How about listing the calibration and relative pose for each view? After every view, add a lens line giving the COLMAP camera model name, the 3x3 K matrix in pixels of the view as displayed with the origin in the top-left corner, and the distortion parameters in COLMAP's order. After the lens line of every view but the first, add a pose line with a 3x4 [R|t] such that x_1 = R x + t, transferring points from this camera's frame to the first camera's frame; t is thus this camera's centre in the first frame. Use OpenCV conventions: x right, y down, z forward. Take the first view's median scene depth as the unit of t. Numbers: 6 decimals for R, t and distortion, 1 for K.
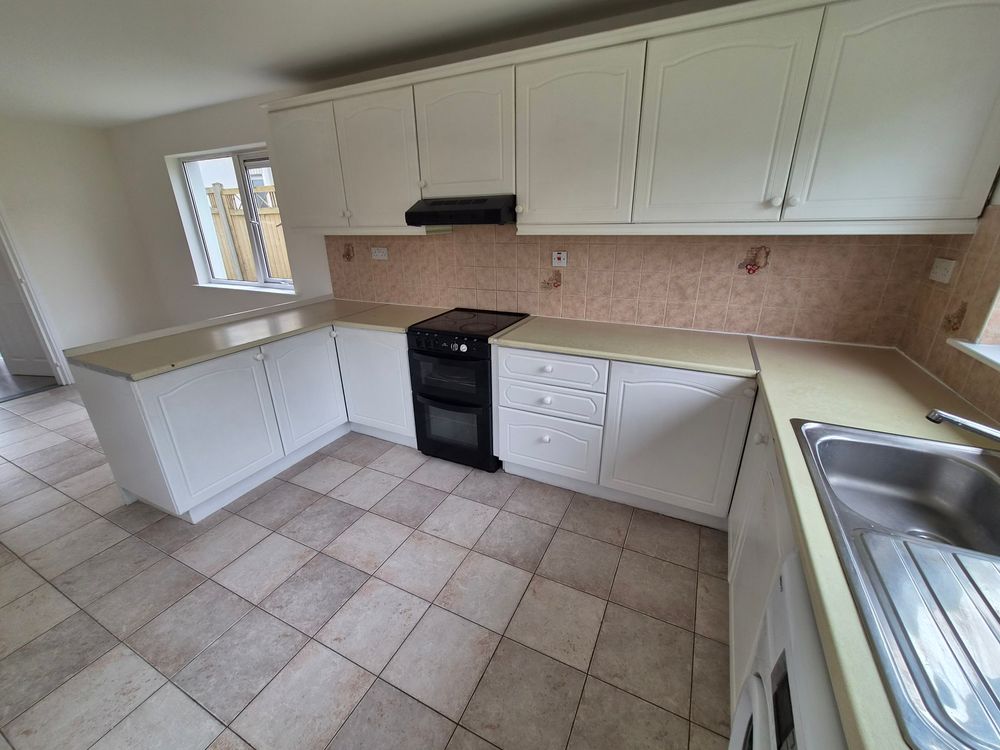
lens RADIAL K [[409.5, 0, 500.1], [0, 409.5, 375.2], [0, 0, 1]] dist [-0.002752, 0.000740]
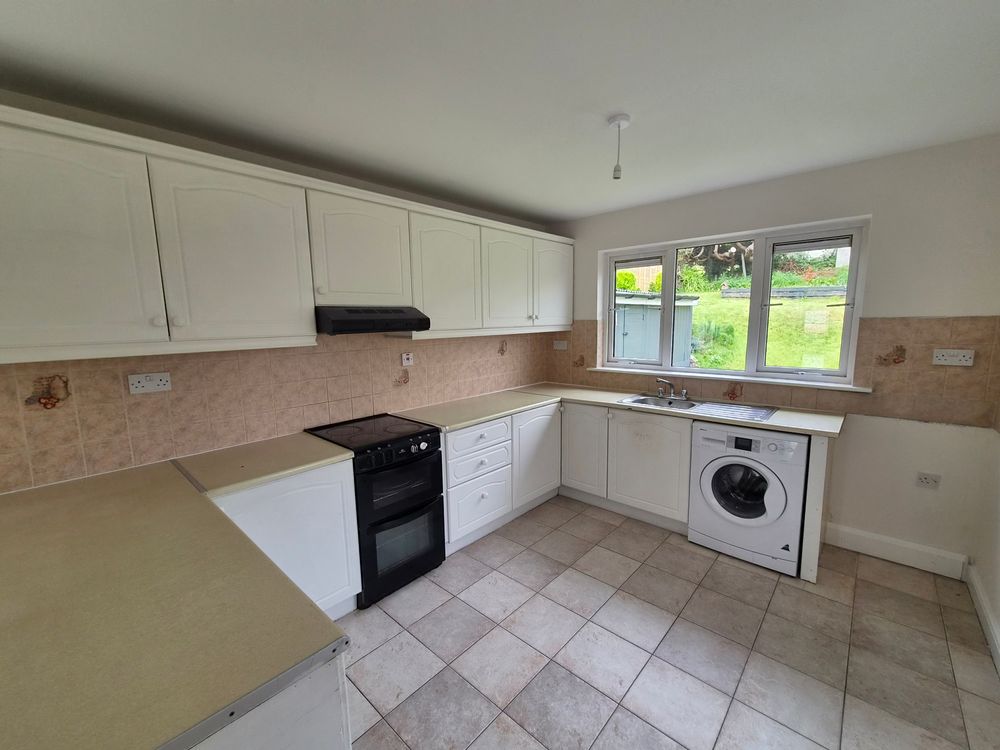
lens RADIAL K [[409.5, 0, 497.6], [0, 409.5, 380.7], [0, 0, 1]] dist [-0.002752, 0.000740]
pose [[0.282458, -0.123710, 0.951269, -0.969452], [0.361772, 0.932164, 0.013805, -0.161172], [-0.888447, 0.340243, 0.308052, 0.464100]]
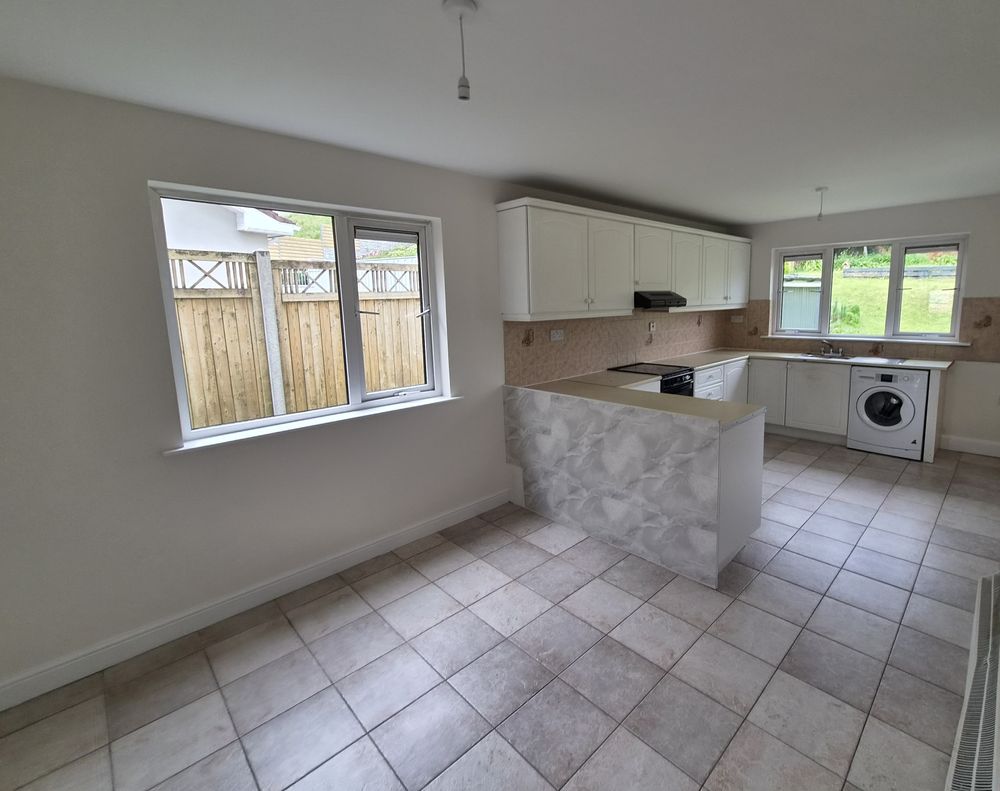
lens RADIAL K [[467.7, 0, 559.4], [0, 467.7, 372.8], [0, 0, 1]] dist [-0.004686, 0.000456]
pose [[0.308173, -0.128543, 0.942606, -1.989801], [0.361281, 0.932413, 0.009037, -0.281465], [-0.880060, 0.337761, 0.333784, 0.807911]]
